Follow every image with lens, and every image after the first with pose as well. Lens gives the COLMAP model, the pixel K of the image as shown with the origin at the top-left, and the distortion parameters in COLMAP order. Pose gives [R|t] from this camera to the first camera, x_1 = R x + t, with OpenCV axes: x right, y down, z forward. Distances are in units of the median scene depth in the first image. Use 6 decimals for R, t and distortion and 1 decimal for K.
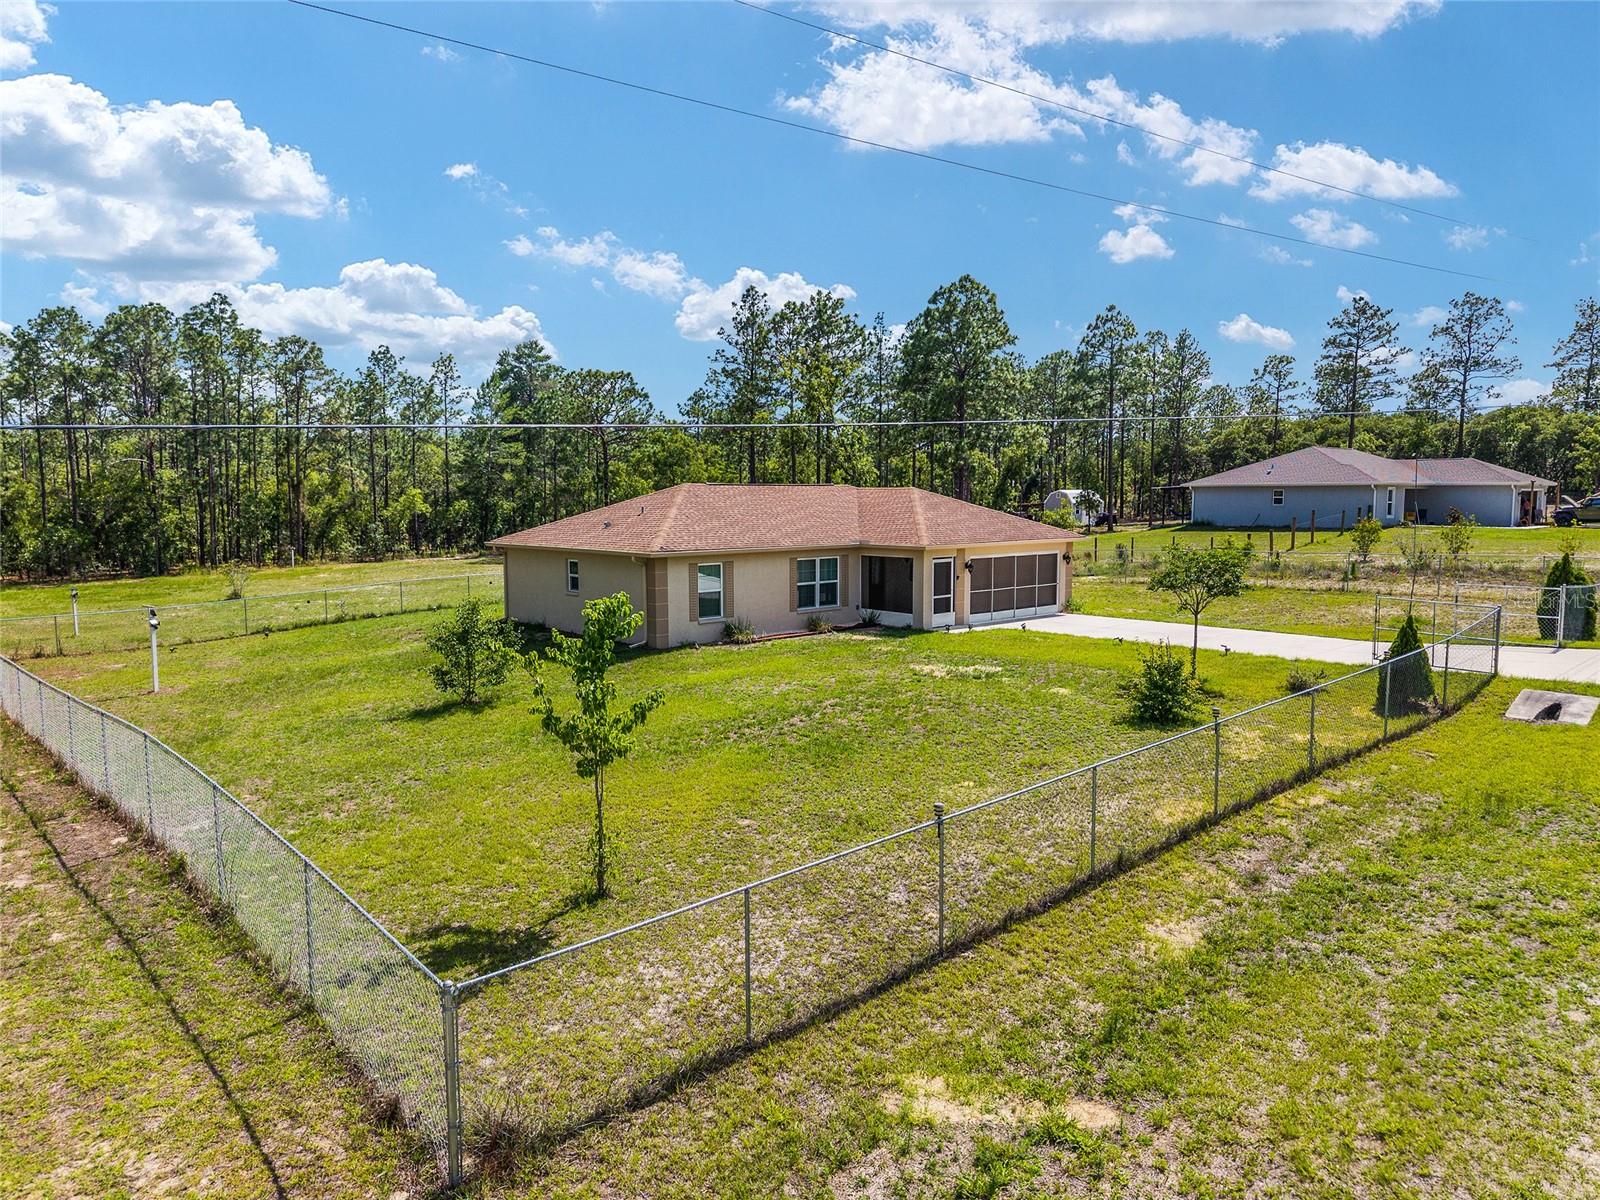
lens RADIAL K [[1063.6, 0, 788.4], [0, 1063.6, 597.1], [0, 0, 1]] dist [0.031478, -0.031320]
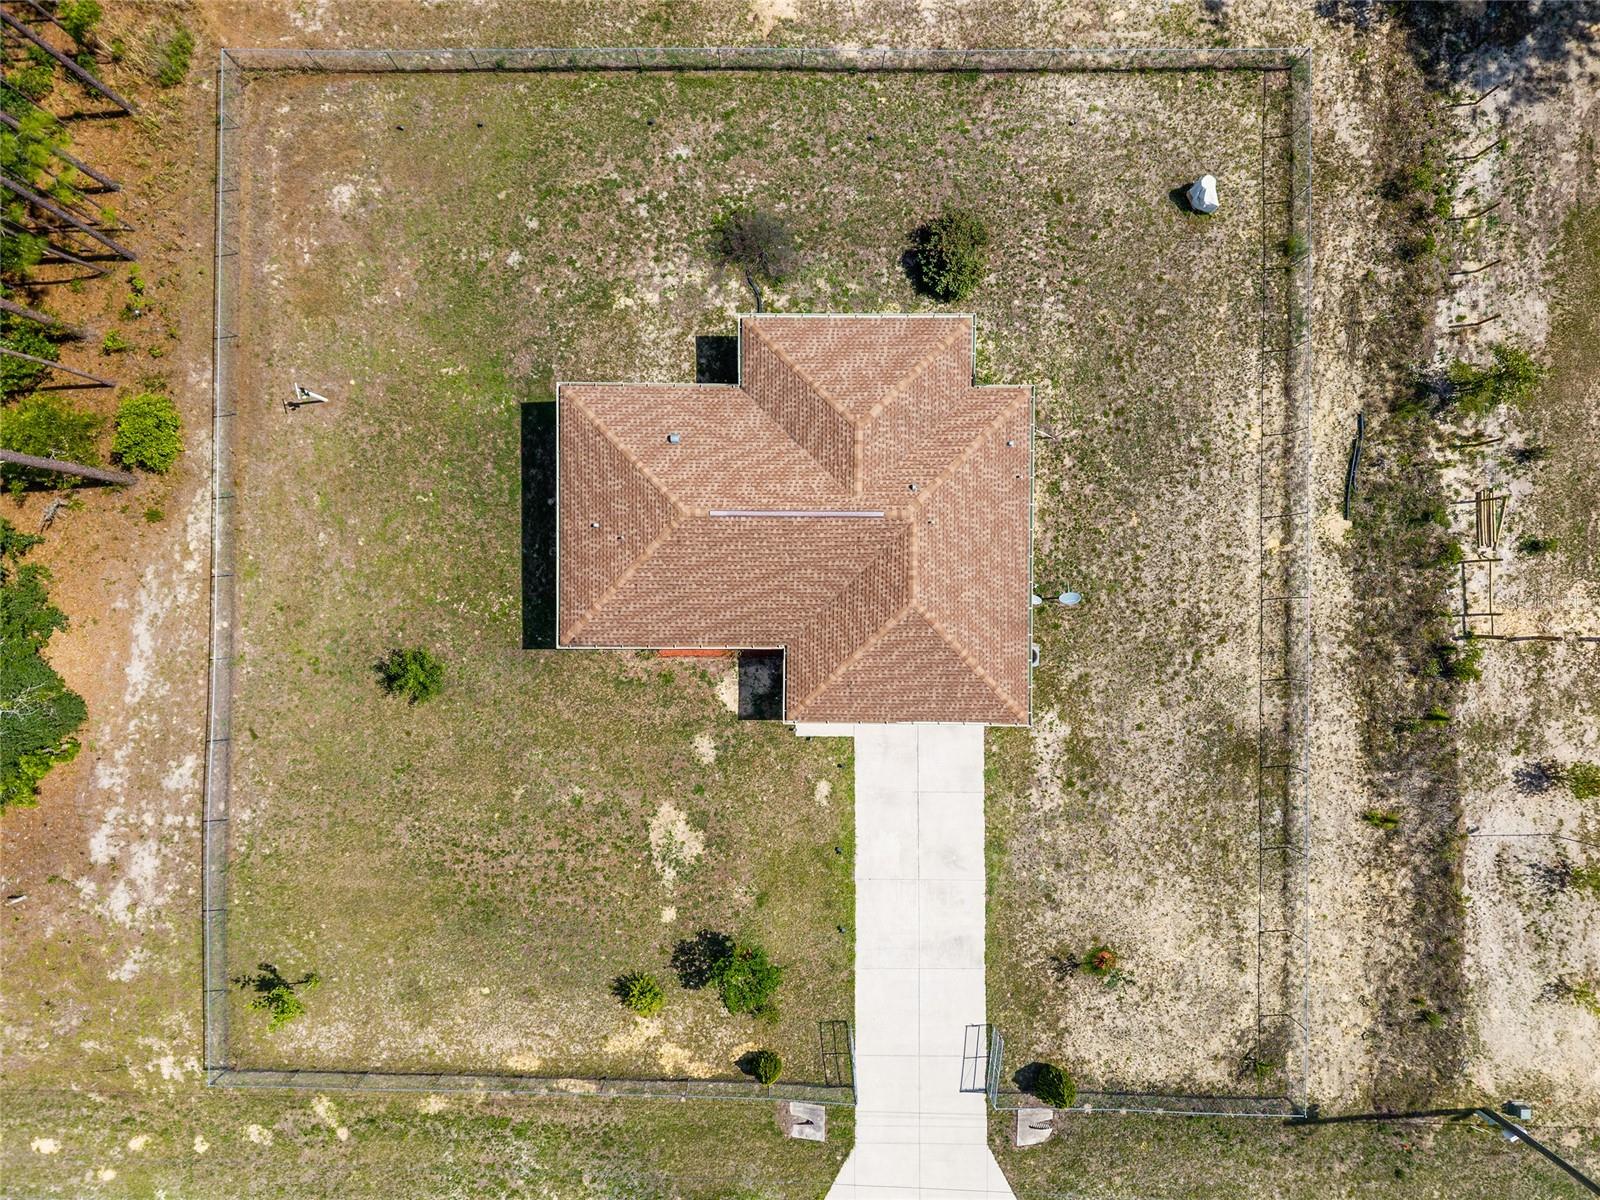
lens RADIAL K [[1105.2, 0, 800.0], [0, 1105.2, 600.0], [0, 0, 1]] dist [0.015925, -0.009378]
pose [[0.739221, 0.673346, 0.012557, 0.083126], [-0.073936, 0.062609, 0.995296, -3.032212], [0.669392, -0.736672, 0.096066, 2.340385]]
